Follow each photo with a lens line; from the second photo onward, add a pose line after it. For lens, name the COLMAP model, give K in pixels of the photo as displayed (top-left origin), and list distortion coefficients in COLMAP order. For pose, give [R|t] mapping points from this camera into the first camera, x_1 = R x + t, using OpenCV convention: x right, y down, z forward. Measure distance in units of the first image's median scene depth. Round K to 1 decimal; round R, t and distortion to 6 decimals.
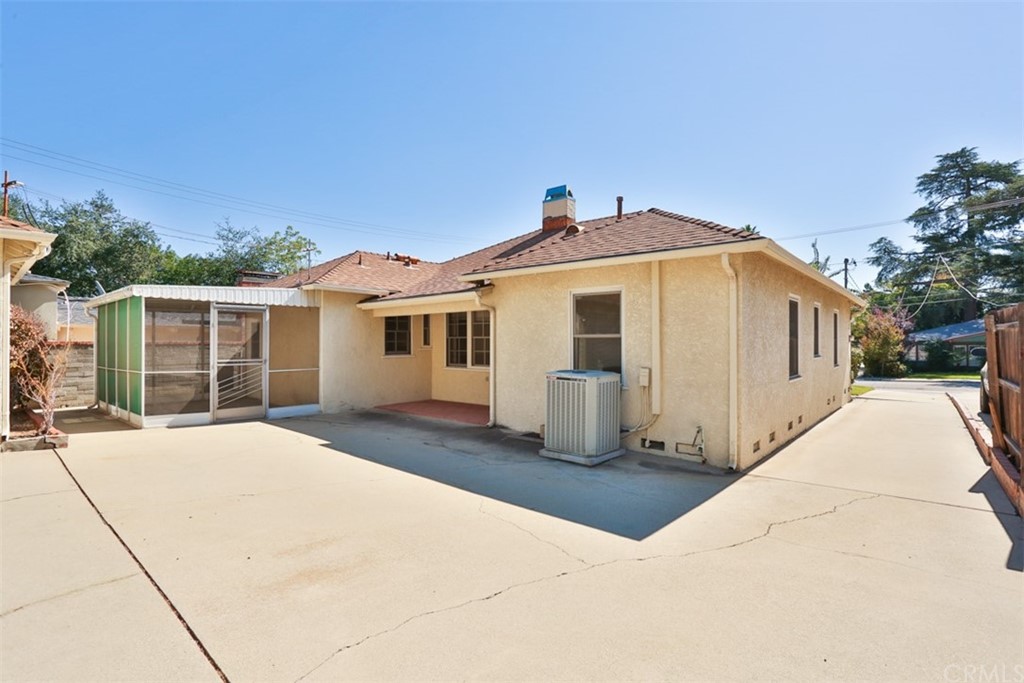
lens RADIAL K [[491.8, 0, 517.5], [0, 491.8, 339.8], [0, 0, 1]] dist [-0.075875, 0.029802]
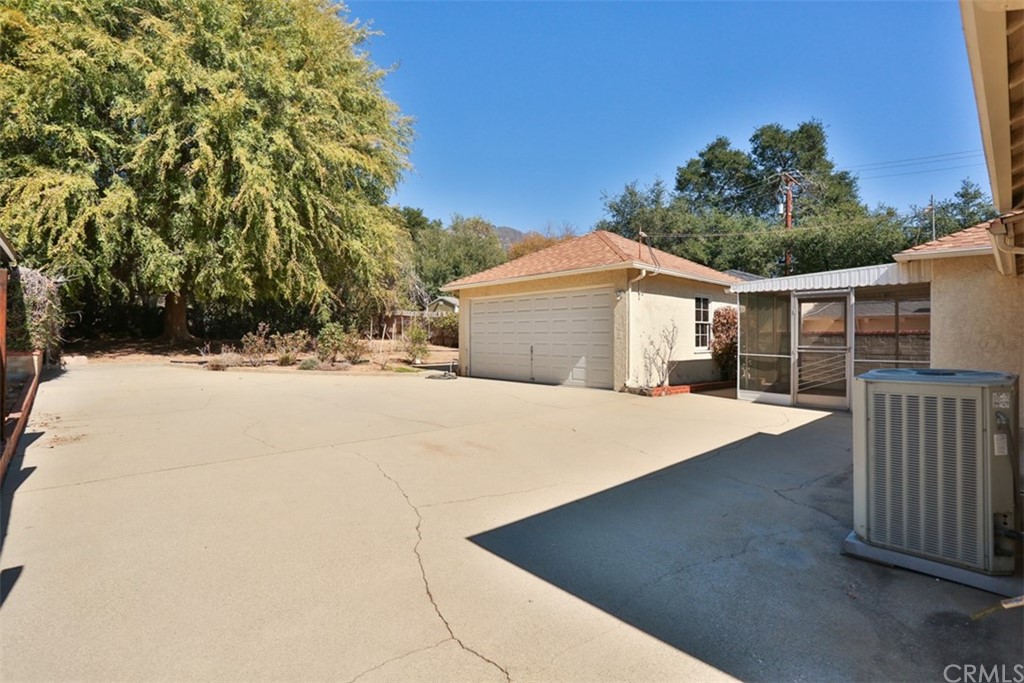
lens RADIAL K [[491.8, 0, 517.5], [0, 491.8, 339.8], [0, 0, 1]] dist [-0.075875, 0.029802]
pose [[-0.105915, 0.001027, -0.994375, 0.340860], [0.002805, 0.999996, 0.000734, 0.018939], [0.994371, -0.002711, -0.105918, 0.363907]]
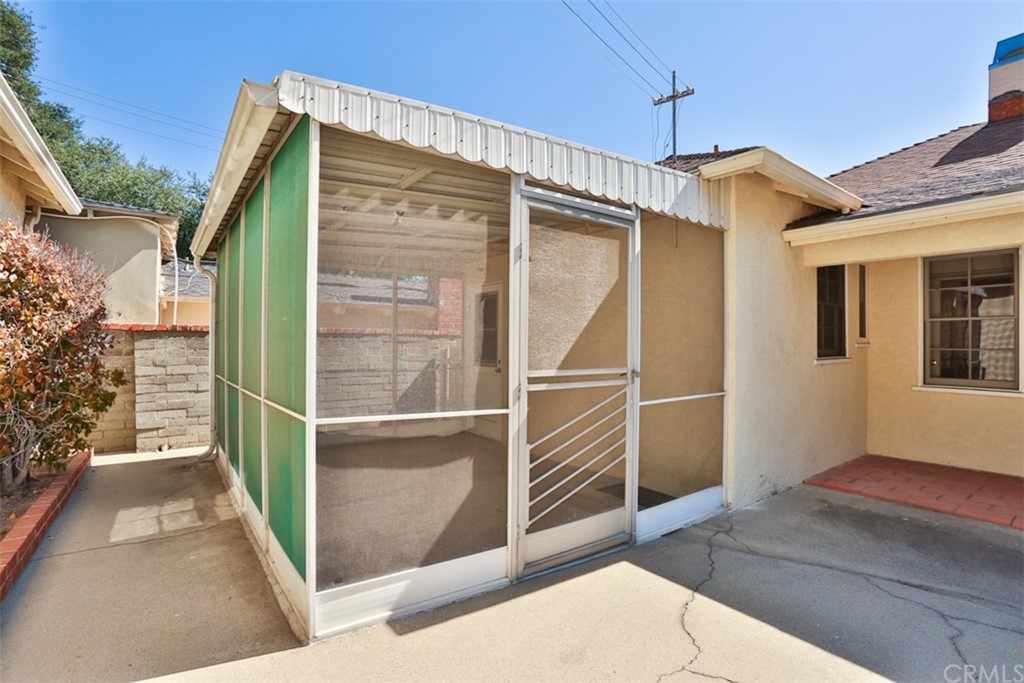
lens RADIAL K [[491.8, 0, 517.5], [0, 491.8, 339.8], [0, 0, 1]] dist [-0.075875, 0.029802]
pose [[0.974965, 0.005130, -0.222300, -0.405820], [-0.005881, 0.999979, -0.002714, 0.016815], [0.222282, 0.003953, 0.974975, 0.502217]]
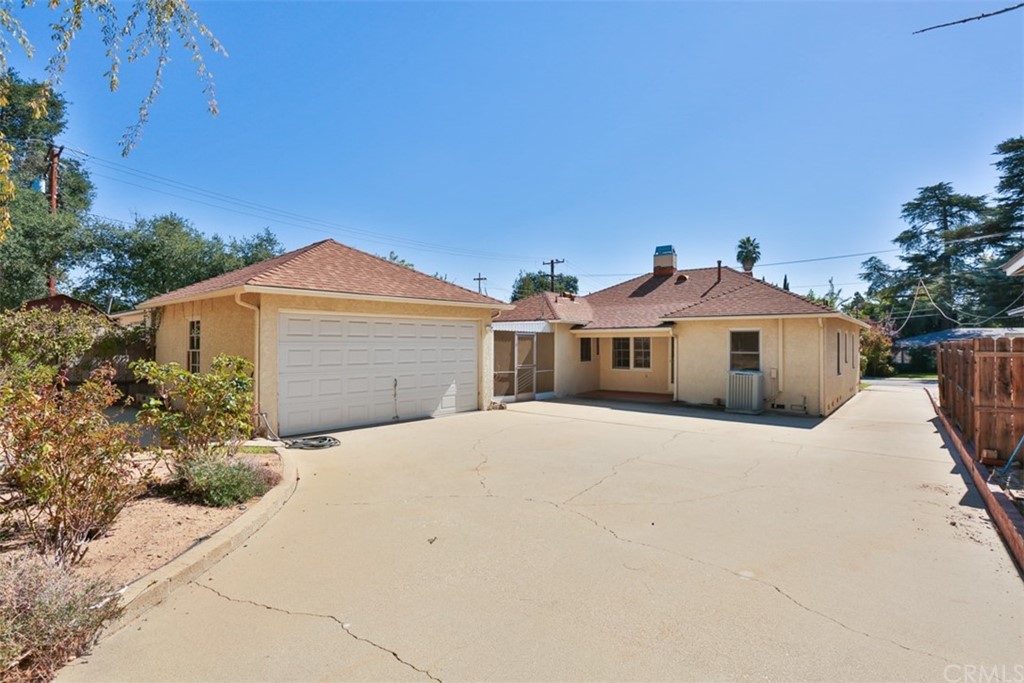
lens RADIAL K [[491.8, 0, 517.5], [0, 491.8, 339.8], [0, 0, 1]] dist [-0.075875, 0.029802]
pose [[0.999787, 0.001716, 0.020576, -0.477087], [-0.001650, 0.999993, -0.003208, -0.031477], [-0.020581, 0.003173, 0.999783, -0.555200]]
